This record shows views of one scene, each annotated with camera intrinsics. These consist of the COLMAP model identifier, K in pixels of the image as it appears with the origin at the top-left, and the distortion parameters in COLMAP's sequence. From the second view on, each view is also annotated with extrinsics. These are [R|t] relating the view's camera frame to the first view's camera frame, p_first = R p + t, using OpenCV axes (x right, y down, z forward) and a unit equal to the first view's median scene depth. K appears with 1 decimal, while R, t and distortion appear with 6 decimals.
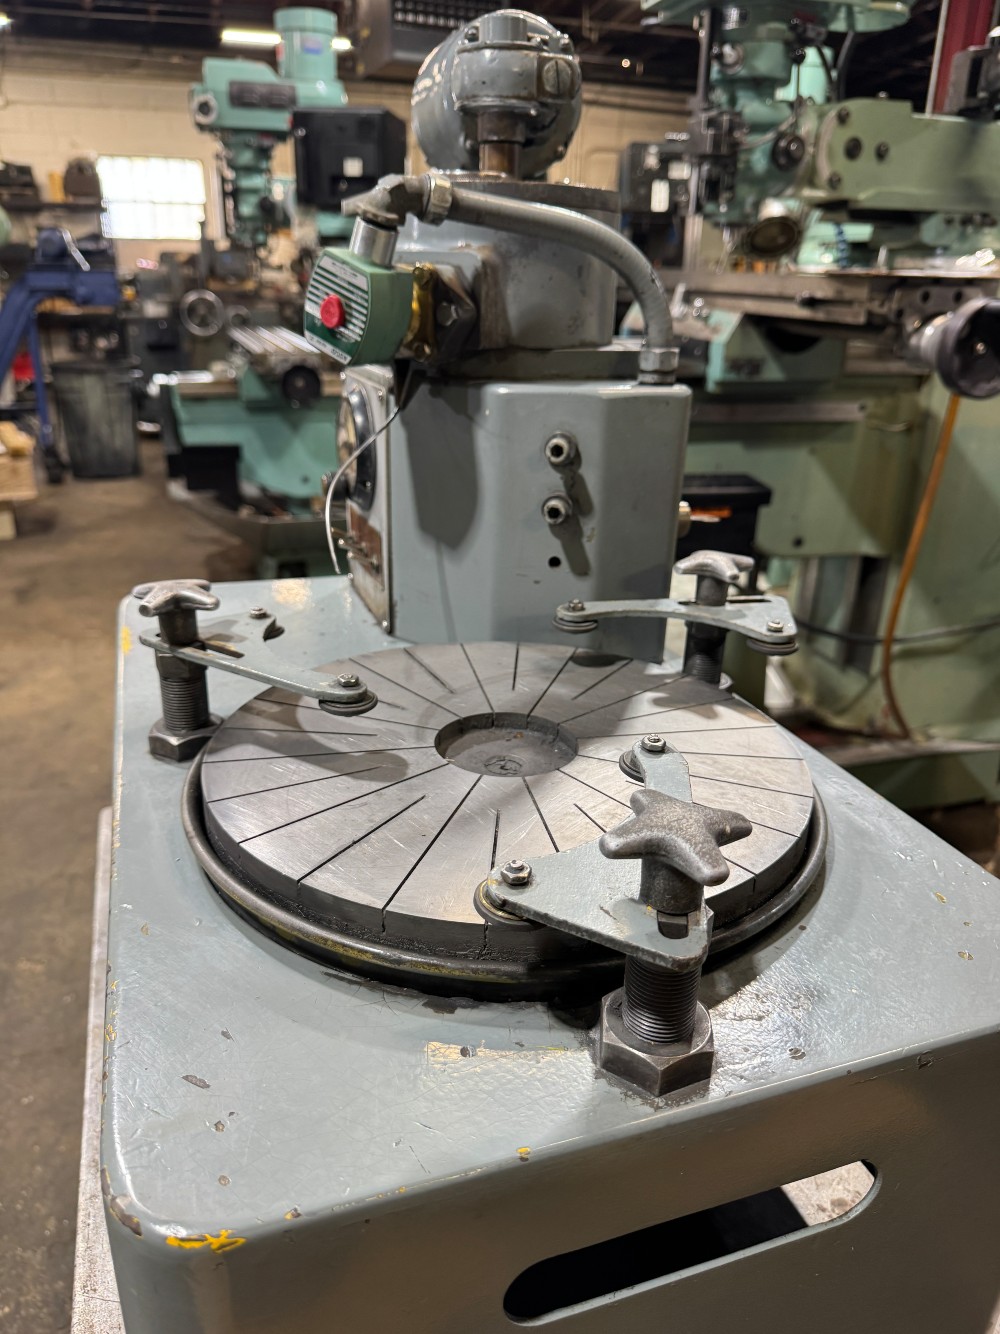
lens RADIAL K [[972.9, 0, 542.0], [0, 972.9, 668.1], [0, 0, 1]] dist [0.063106, -0.144113]
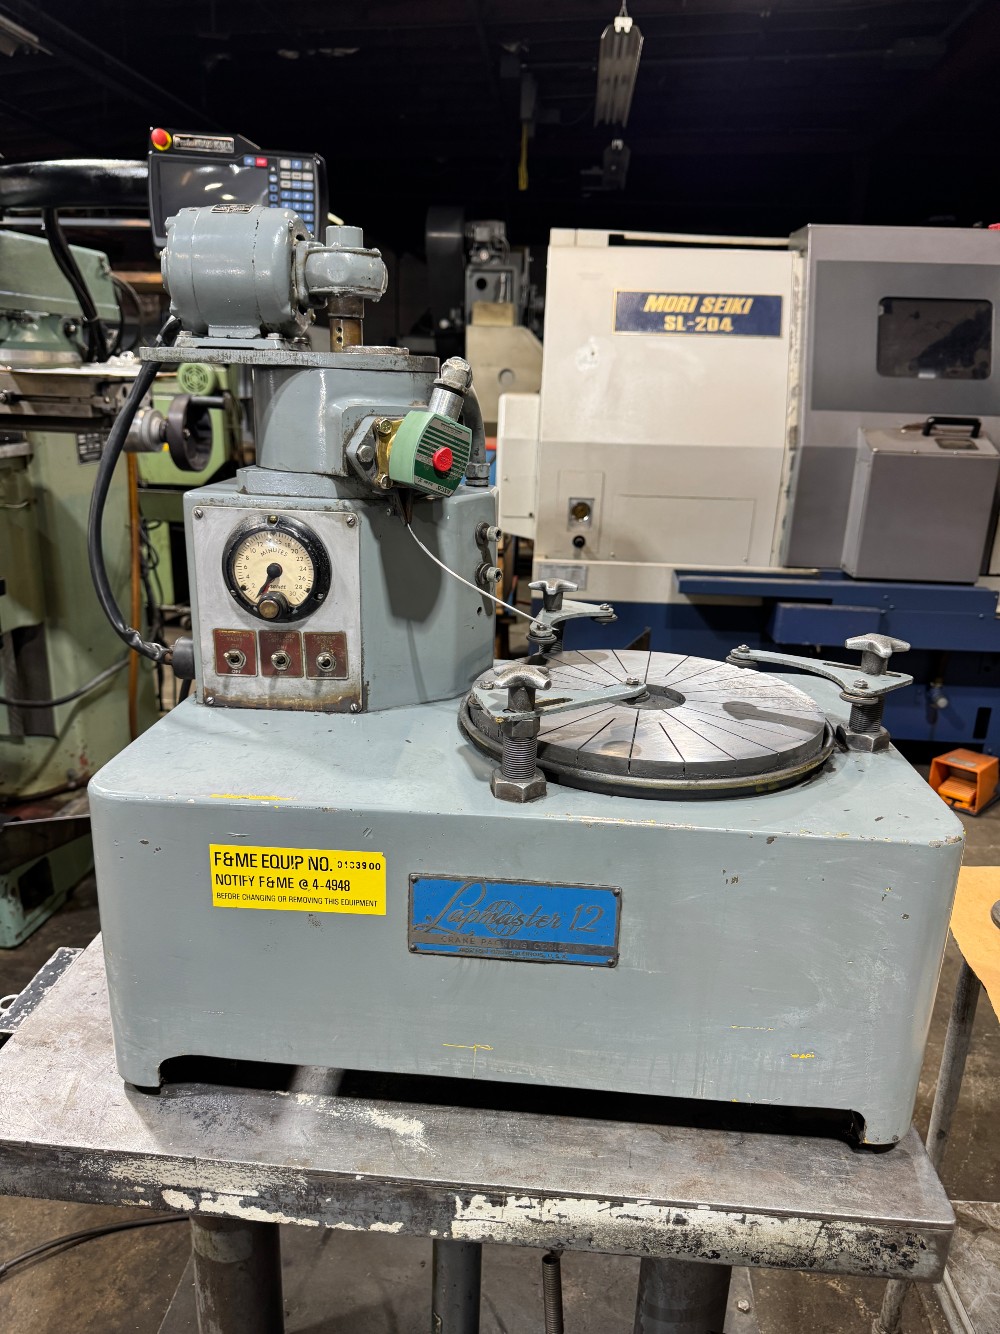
lens RADIAL K [[944.2, 0, 499.5], [0, 944.2, 673.9], [0, 0, 1]] dist [0.008147, -0.023767]
pose [[0.409575, -0.290956, 0.864634, -1.411611], [0.321286, 0.933059, 0.161790, -0.279081], [-0.853829, 0.211530, 0.475638, 0.387399]]
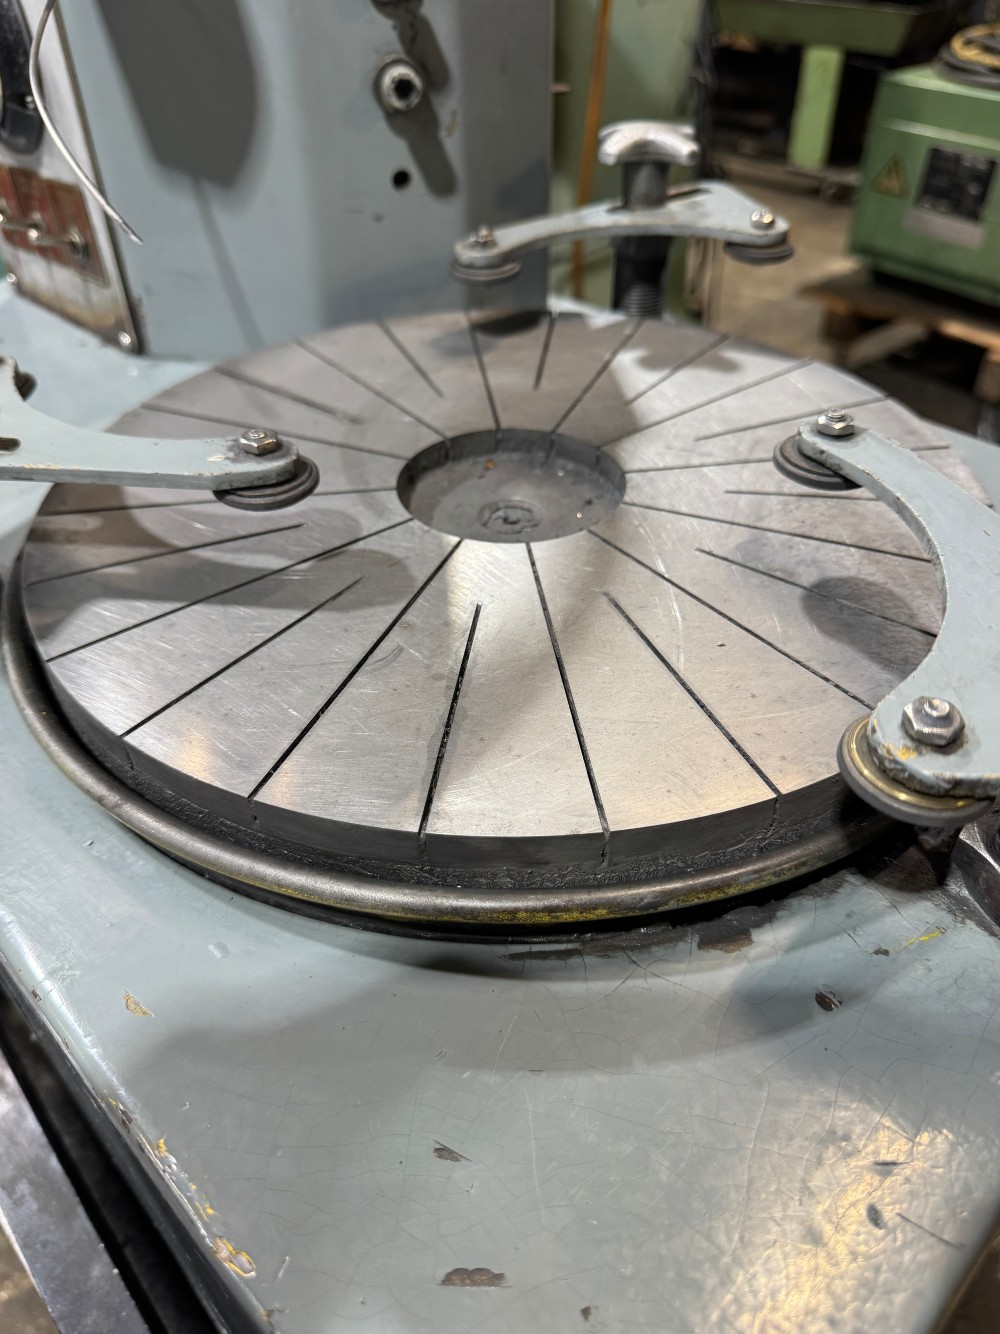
lens RADIAL K [[972.9, 0, 542.0], [0, 972.9, 668.1], [0, 0, 1]] dist [0.063106, -0.144113]
pose [[0.904959, -0.307637, 0.293954, -0.221117], [0.194679, 0.913652, 0.356846, -0.031859], [-0.378351, -0.265704, 0.886709, 0.361086]]
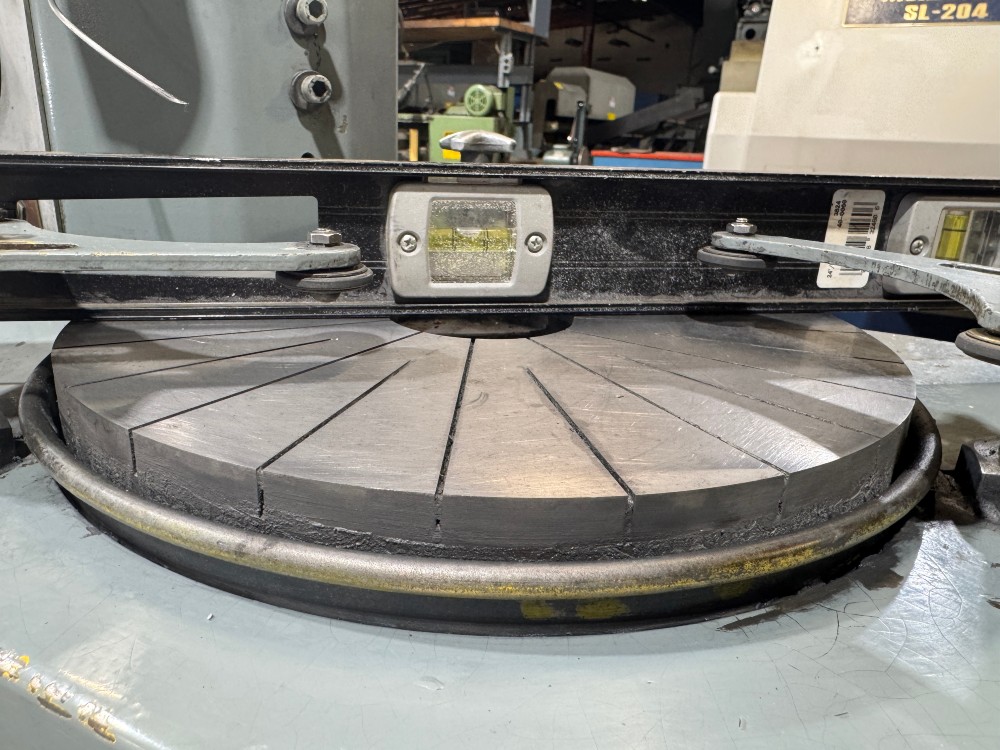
lens RADIAL K [[697.0, 0, 460.9], [0, 697.0, 374.7], [0, 0, 1]] dist [0.003284, -0.006523]
pose [[0.735382, -0.240868, 0.633400, -0.375829], [0.250423, 0.965127, 0.076273, 0.071803], [-0.629683, 0.102529, 0.770056, 0.530622]]
